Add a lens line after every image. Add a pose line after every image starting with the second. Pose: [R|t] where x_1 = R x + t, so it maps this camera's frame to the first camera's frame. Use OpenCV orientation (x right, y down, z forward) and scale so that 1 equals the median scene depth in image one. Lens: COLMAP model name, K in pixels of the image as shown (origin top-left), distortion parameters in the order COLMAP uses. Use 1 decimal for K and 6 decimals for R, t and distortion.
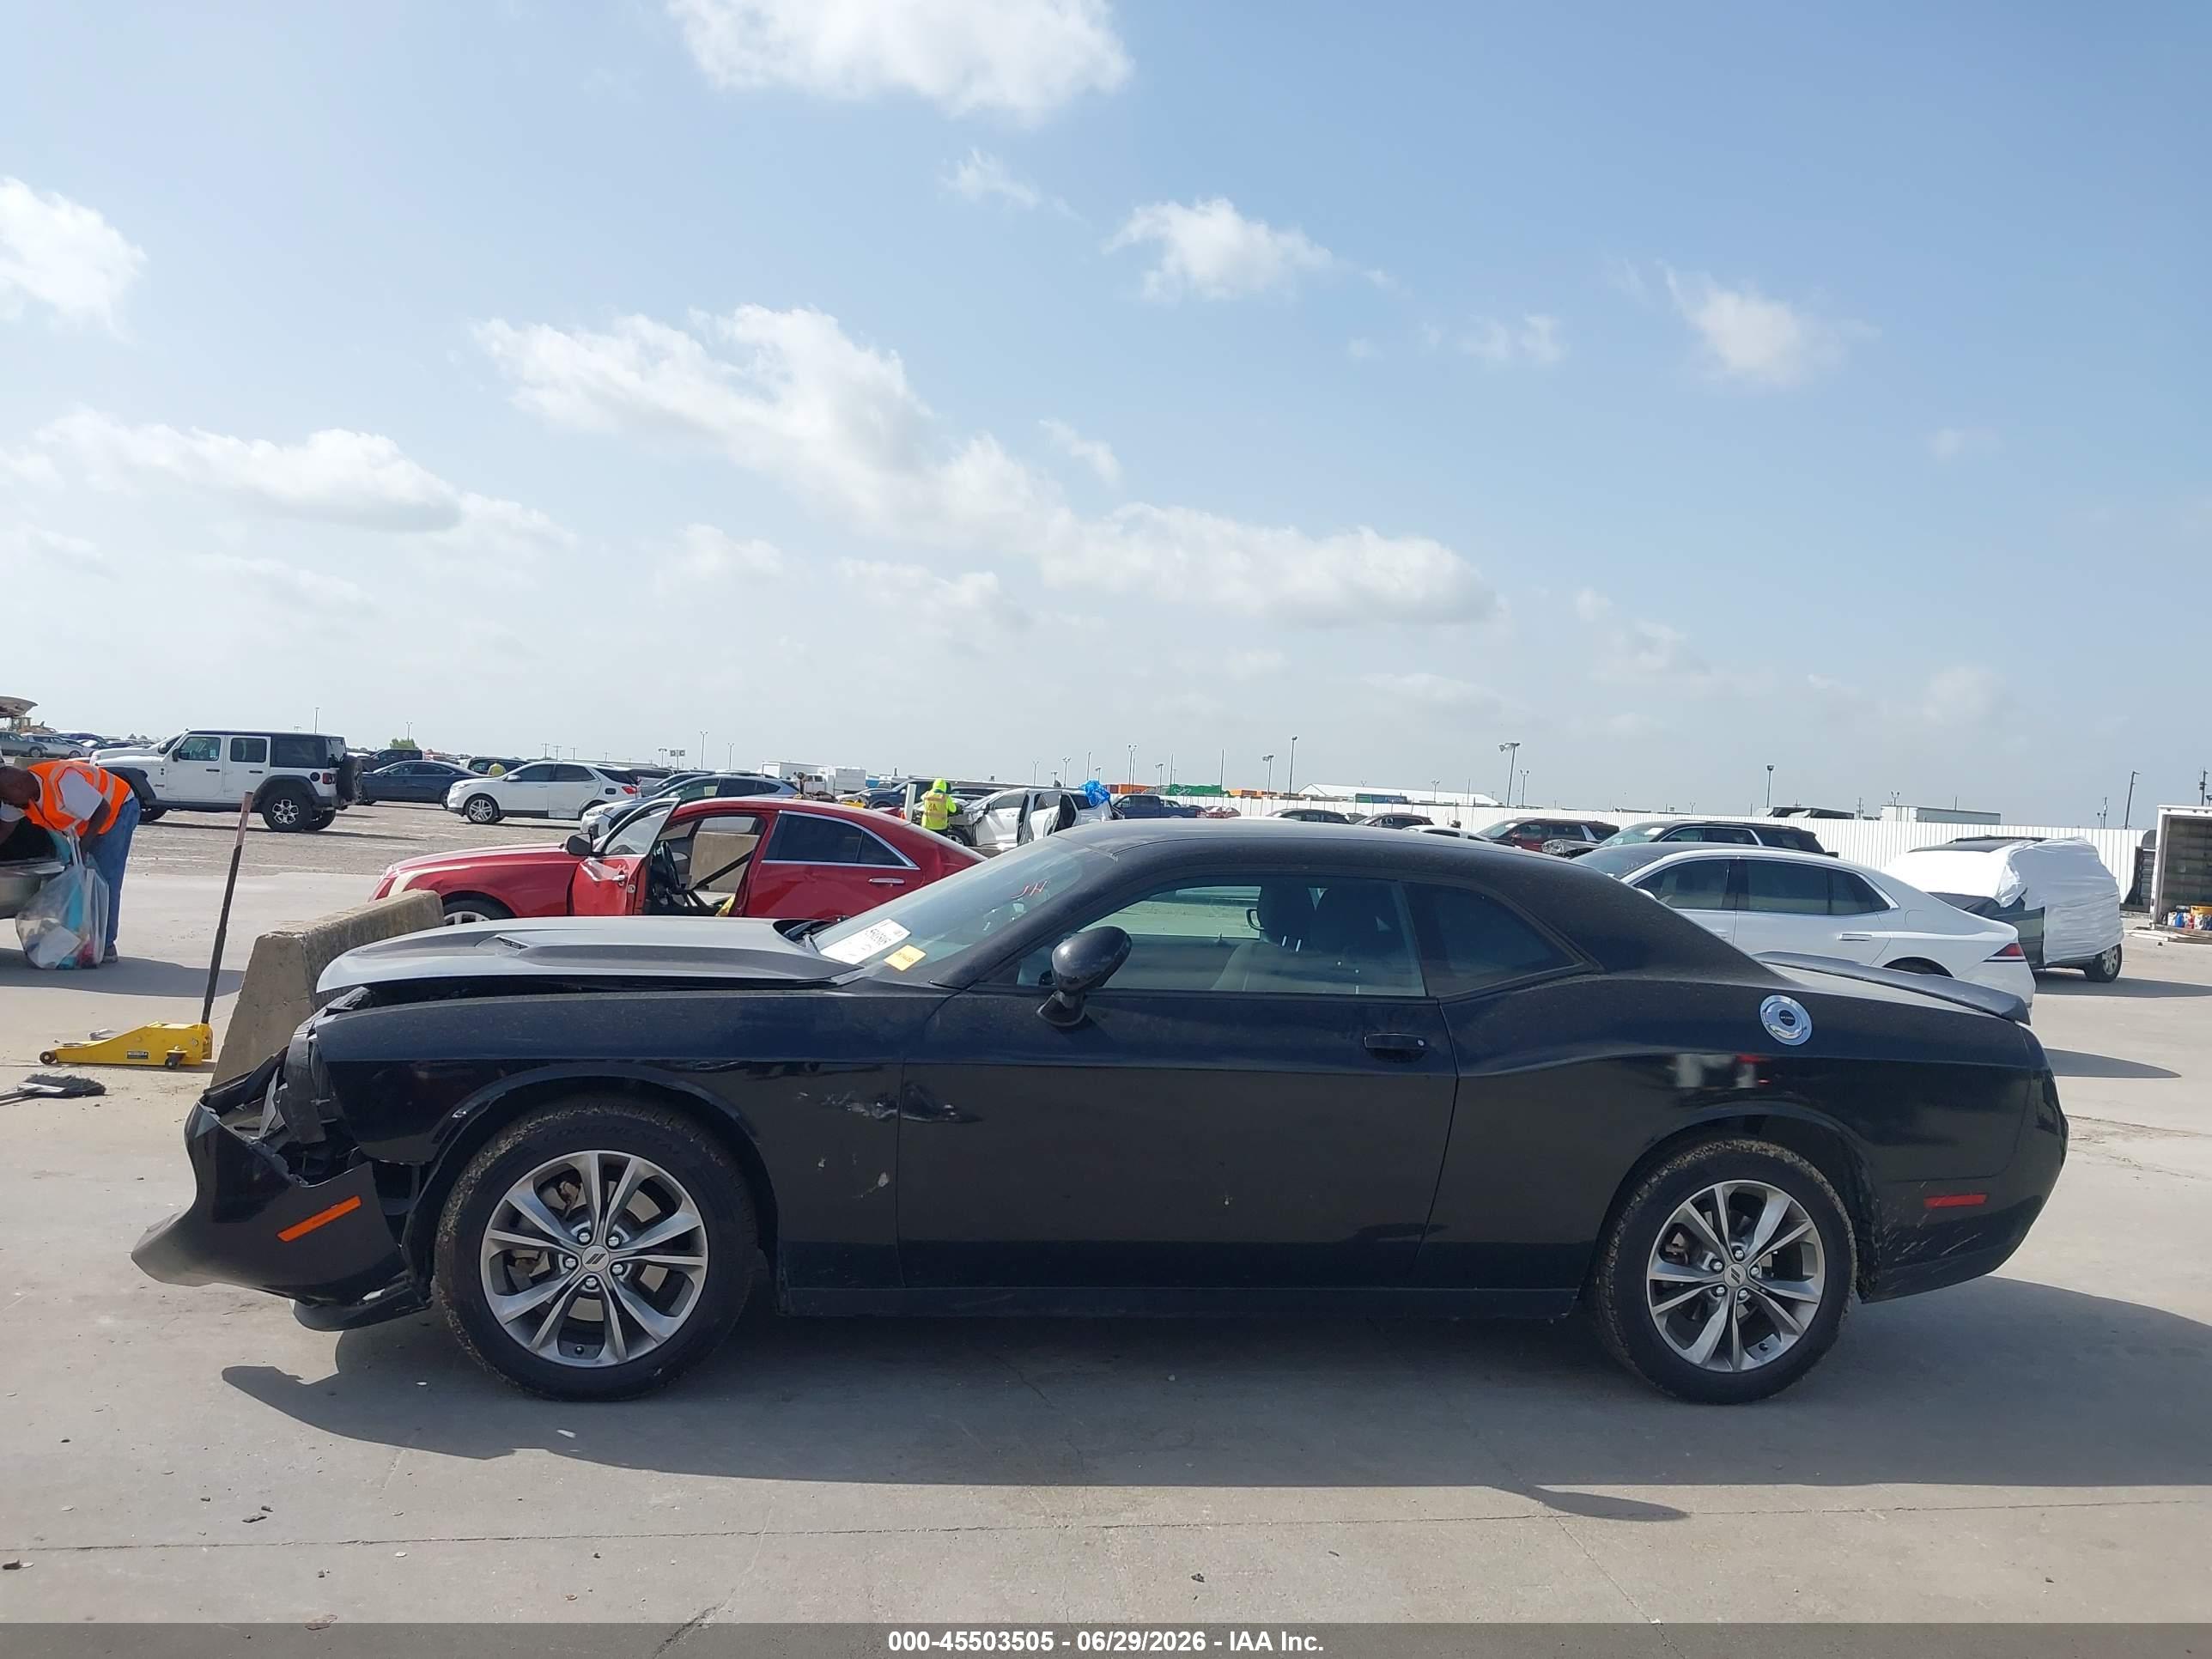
lens RADIAL K [[1798.6, 0, 1106.0], [0, 1798.6, 829.5], [0, 0, 1]] dist [-0.005909, -0.001769]
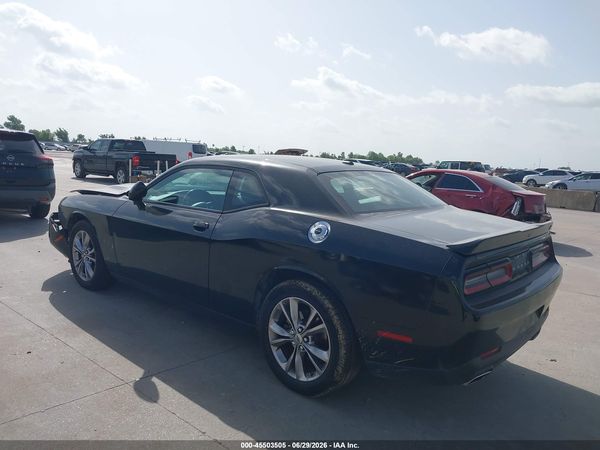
lens RADIAL K [[473.8, 0, 300.0], [0, 473.8, 225.0], [0, 0, 1]] dist [-0.001833, 0.000319]
pose [[0.584489, 0.066911, -0.808638, 0.830172], [-0.015018, 0.997315, 0.071668, 0.059272], [0.811262, -0.029745, 0.583925, 0.650577]]
